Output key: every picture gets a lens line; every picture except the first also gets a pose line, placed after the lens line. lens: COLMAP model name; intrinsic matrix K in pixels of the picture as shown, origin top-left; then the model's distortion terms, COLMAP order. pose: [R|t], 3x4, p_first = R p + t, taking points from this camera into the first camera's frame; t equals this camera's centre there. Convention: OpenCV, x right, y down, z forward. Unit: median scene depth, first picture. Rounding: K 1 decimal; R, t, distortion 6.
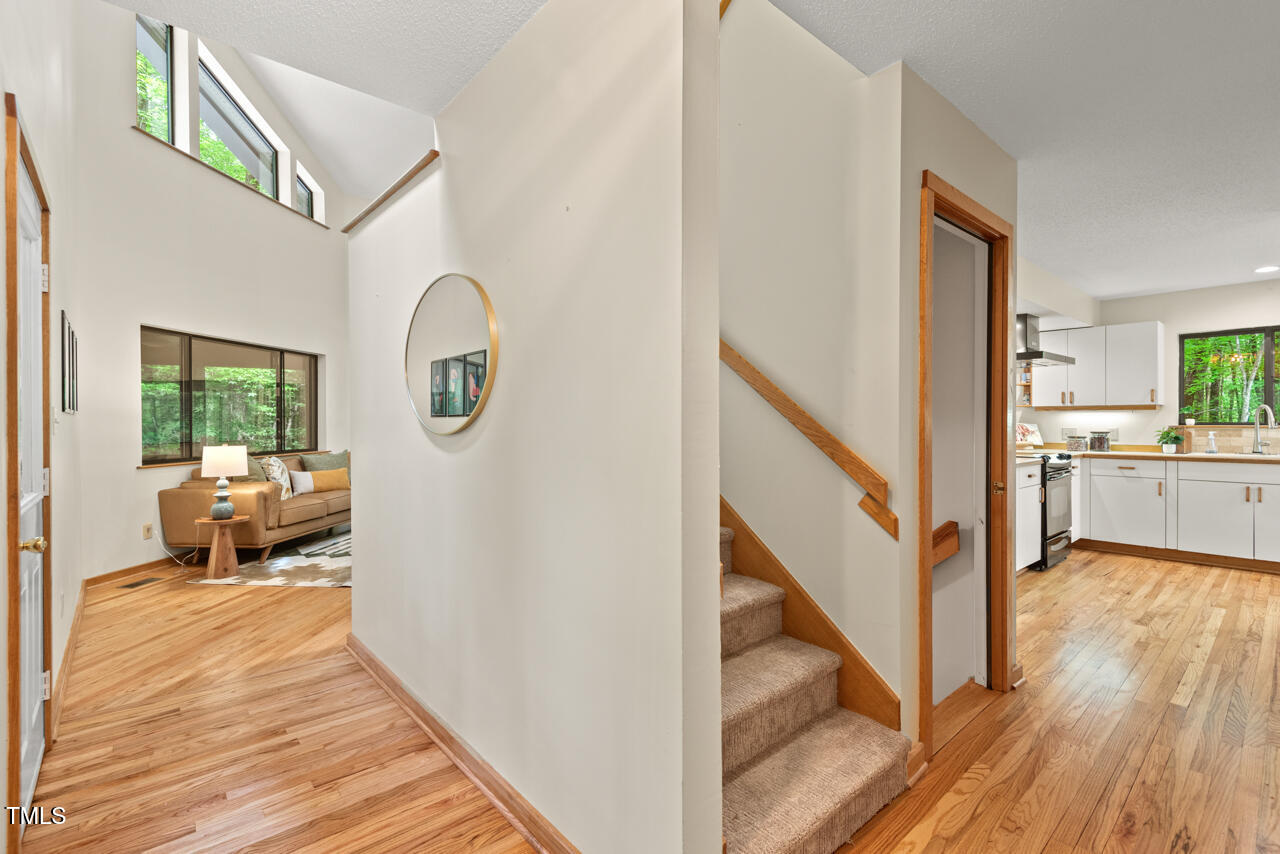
lens RADIAL K [[580.2, 0, 645.8], [0, 580.2, 422.7], [0, 0, 1]] dist [-0.001589, -0.000380]
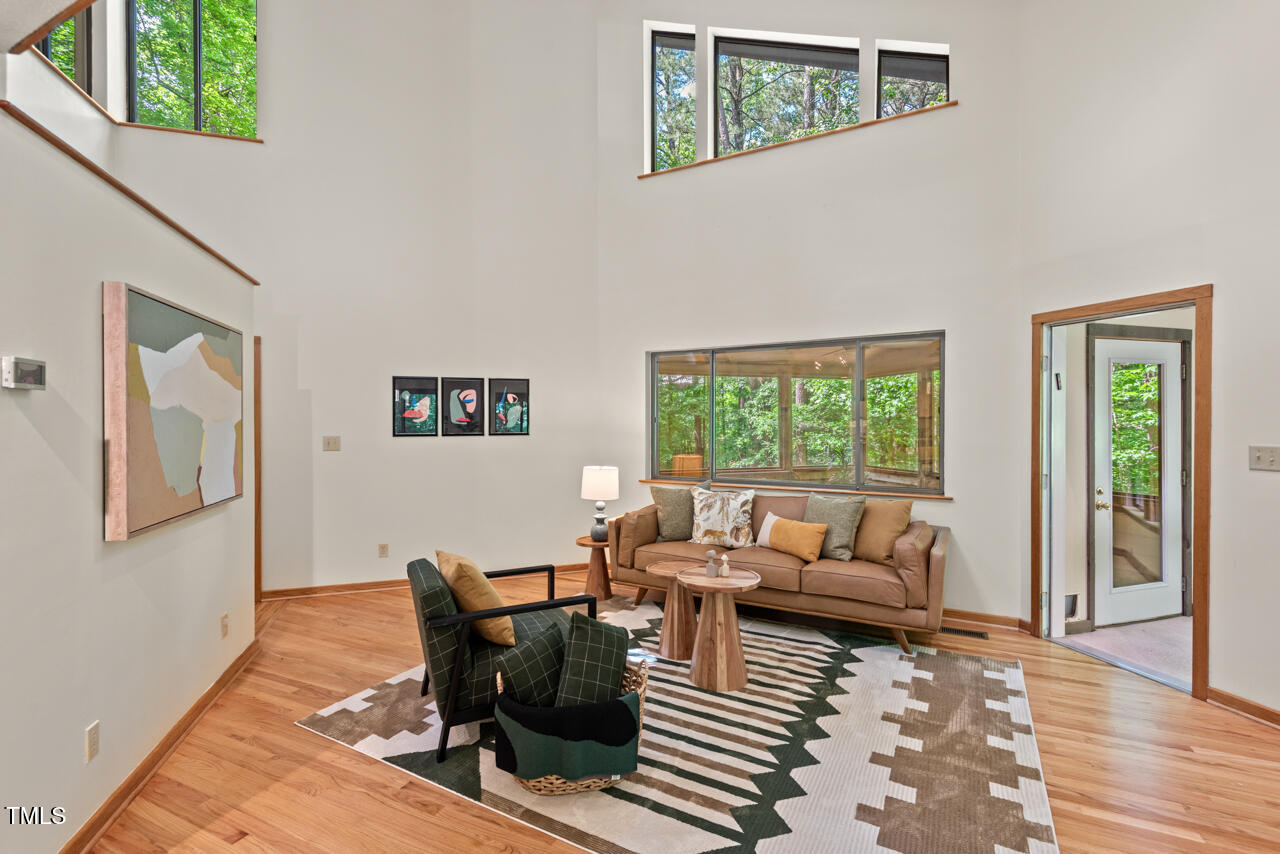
lens RADIAL K [[578.4, 0, 640.0], [0, 578.4, 427.0], [0, 0, 1]] dist [0.035001, -0.020261]
pose [[-0.405754, 0.014914, -0.913861, 0.135930], [-0.001125, 0.999858, 0.016816, -0.041632], [0.913982, 0.007851, -0.405680, 1.276661]]
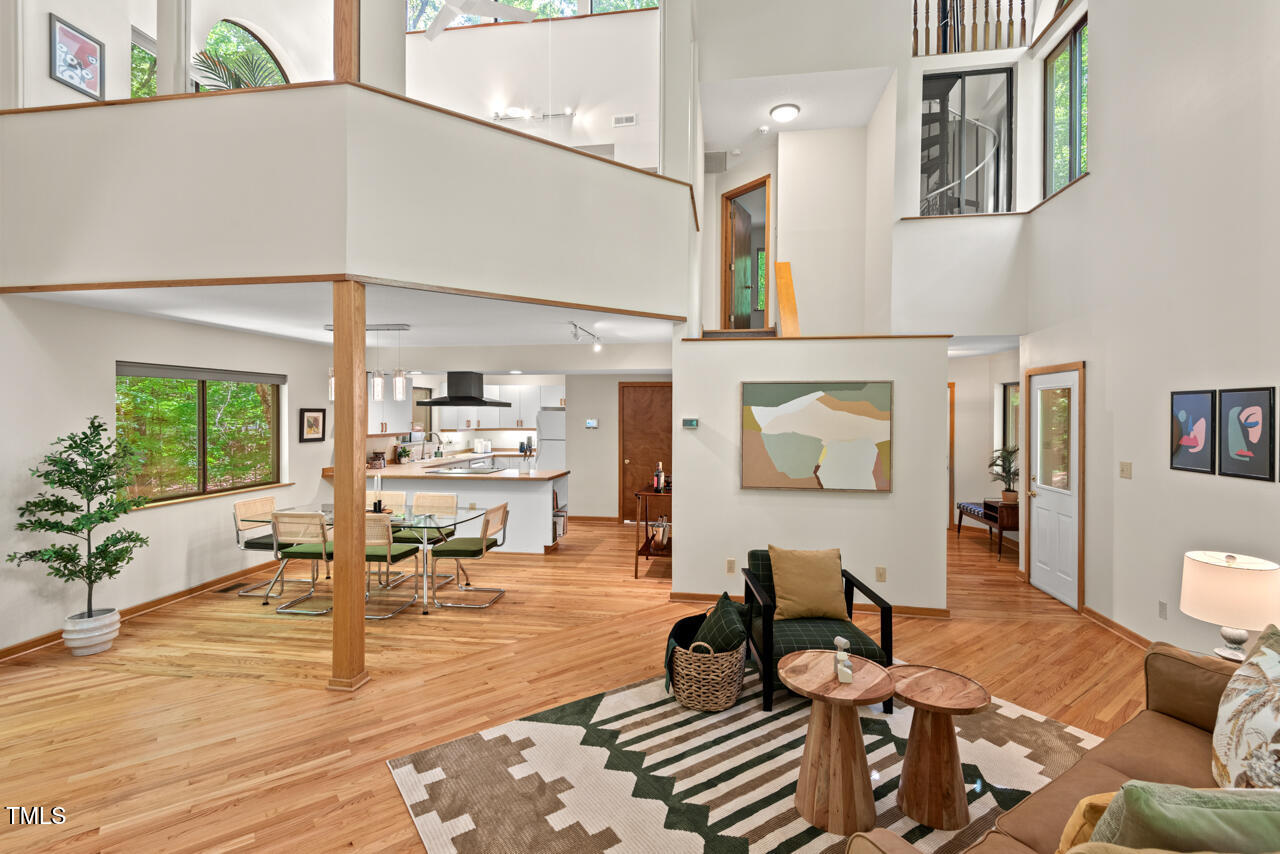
lens RADIAL K [[580.0, 0, 644.1], [0, 580.0, 414.2], [0, 0, 1]] dist [0.034281, -0.021477]
pose [[-0.639471, -0.000744, 0.768815, -0.693085], [0.001540, 0.999996, 0.002249, -0.081100], [-0.768814, 0.002622, -0.639467, 1.513797]]
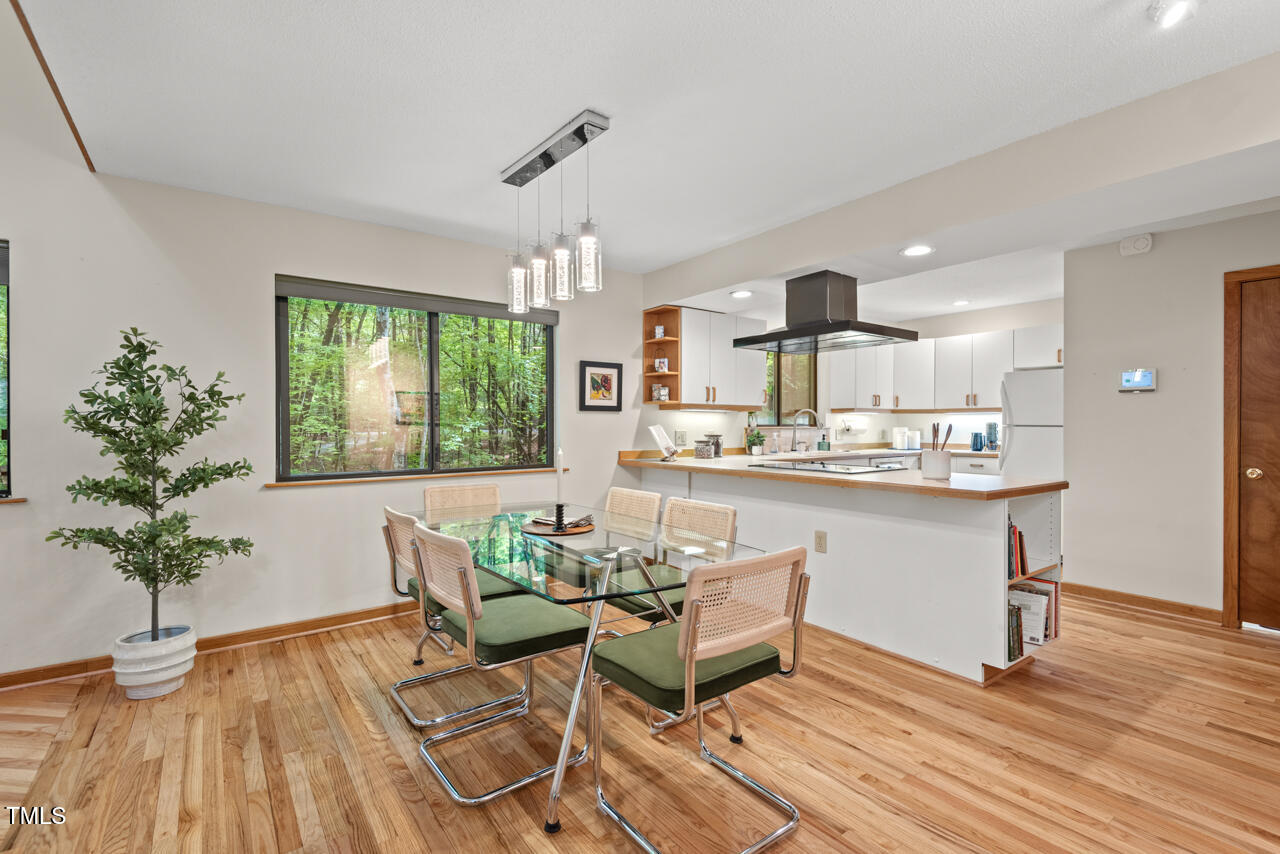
lens RADIAL K [[581.1, 0, 643.3], [0, 581.1, 428.3], [0, 0, 1]] dist [0.032104, -0.020735]
pose [[0.088723, -0.004668, 0.996045, -0.112837], [0.003272, 0.999985, 0.004395, 0.001761], [-0.996051, 0.002869, 0.088737, 1.119953]]
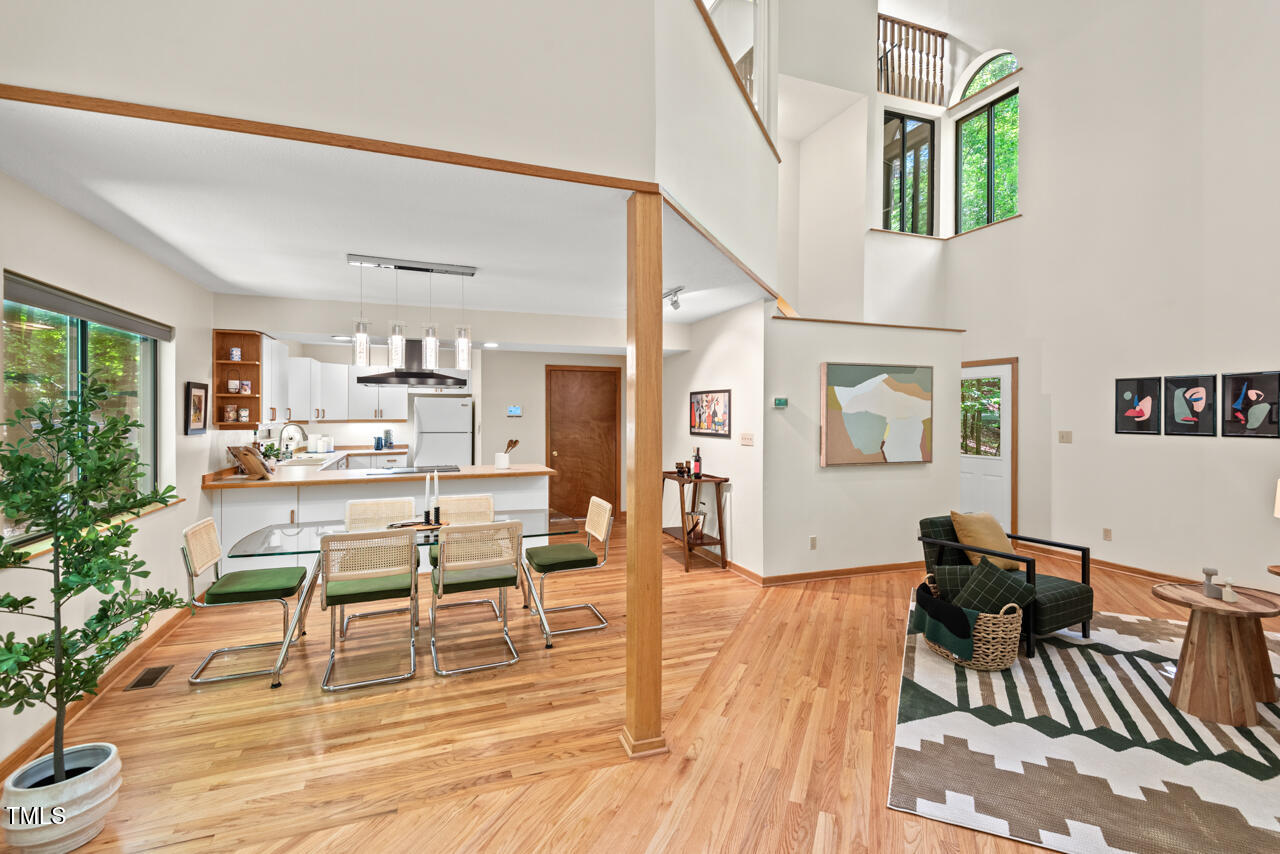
lens RADIAL K [[580.0, 0, 644.1], [0, 580.0, 414.2], [0, 0, 1]] dist [0.034281, -0.021477]
pose [[-0.936408, -0.000069, 0.350913, -0.136894], [0.001751, 0.999987, 0.004869, -0.050867], [-0.350909, 0.005174, -0.936395, 1.800195]]
